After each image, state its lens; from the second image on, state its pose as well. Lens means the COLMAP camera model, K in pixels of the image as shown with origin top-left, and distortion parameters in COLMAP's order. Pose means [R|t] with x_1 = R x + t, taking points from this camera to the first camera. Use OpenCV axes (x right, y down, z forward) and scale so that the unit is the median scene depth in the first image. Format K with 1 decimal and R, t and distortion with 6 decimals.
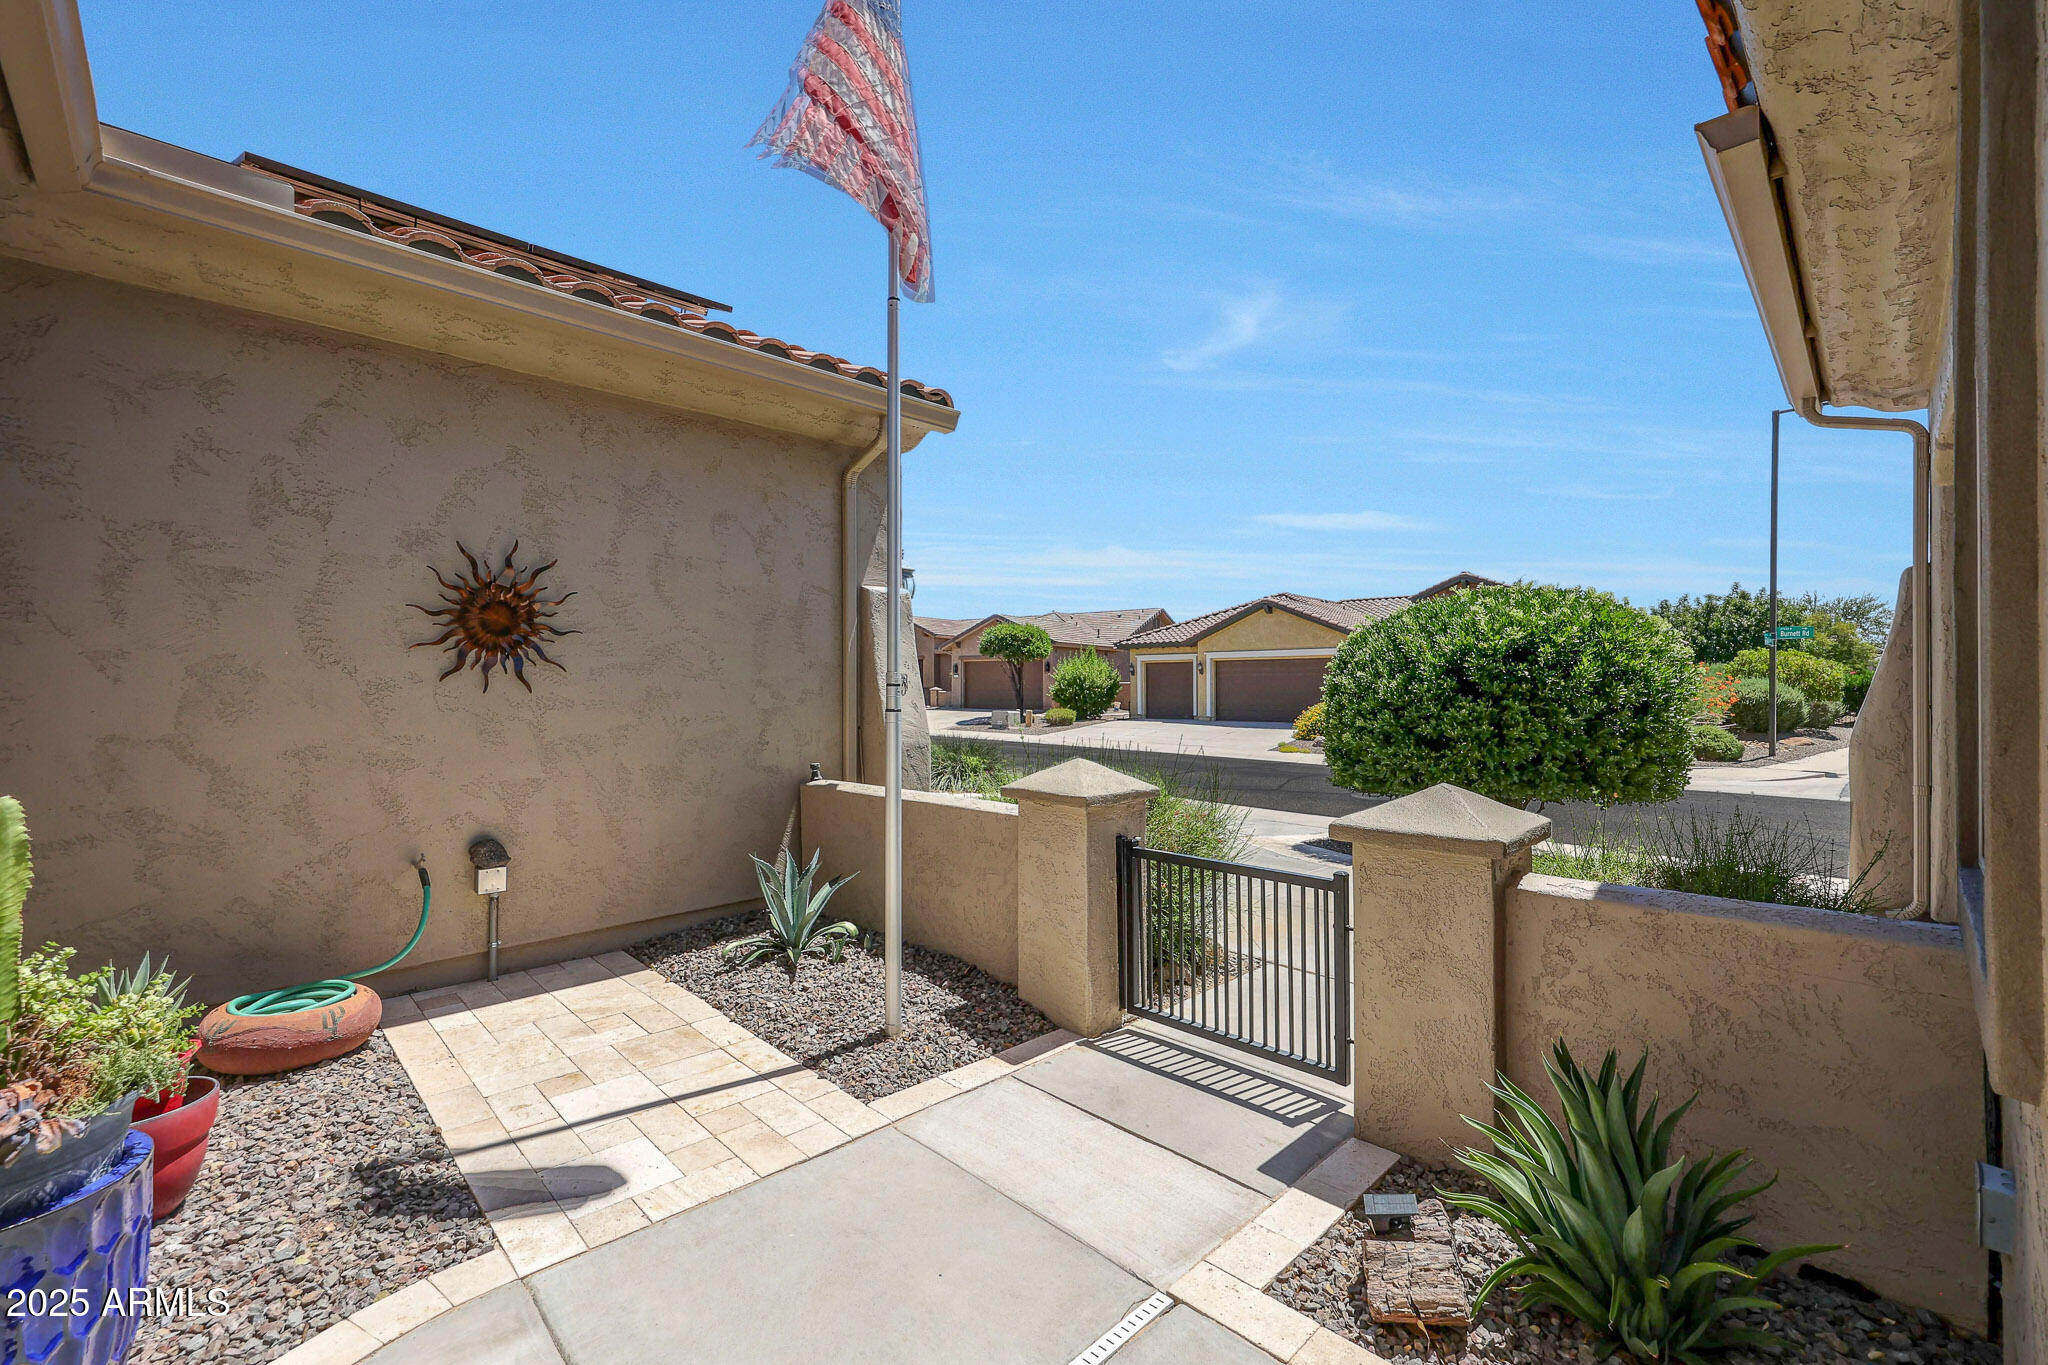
lens RADIAL K [[907.2, 0, 1014.6], [0, 907.2, 679.4], [0, 0, 1]] dist [0.002809, 0.000484]
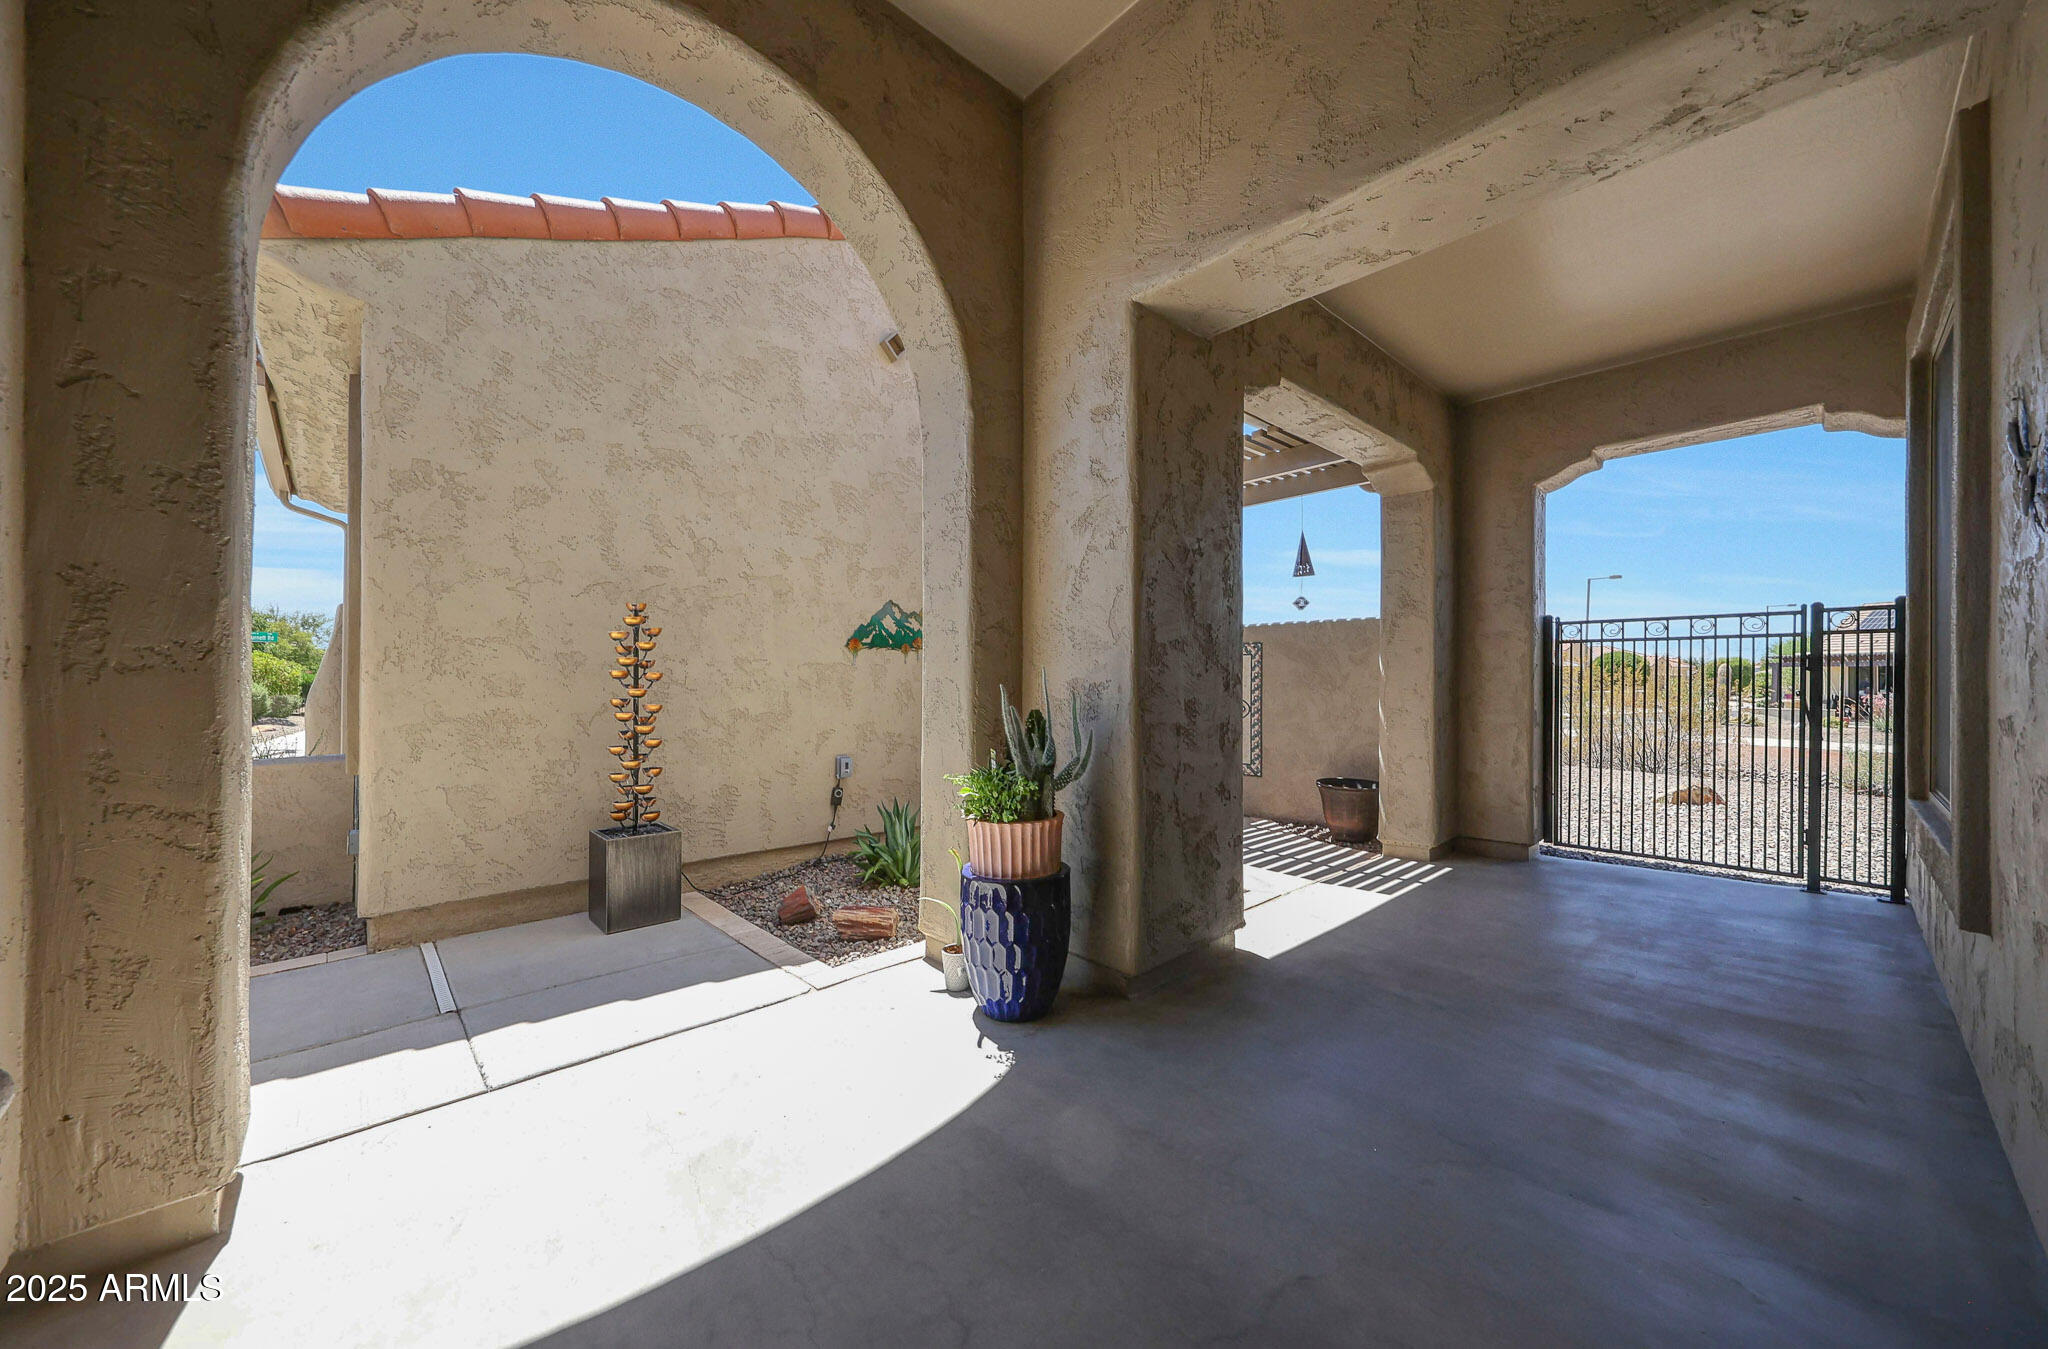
lens RADIAL K [[746.7, 0, 1013.3], [0, 746.7, 677.7], [0, 0, 1]] dist [-0.002292, -0.000122]
pose [[0.068701, 0.010038, 0.997587, -0.243665], [-0.007942, 0.999923, -0.009514, 0.016108], [-0.997606, -0.007269, 0.068775, -0.265626]]
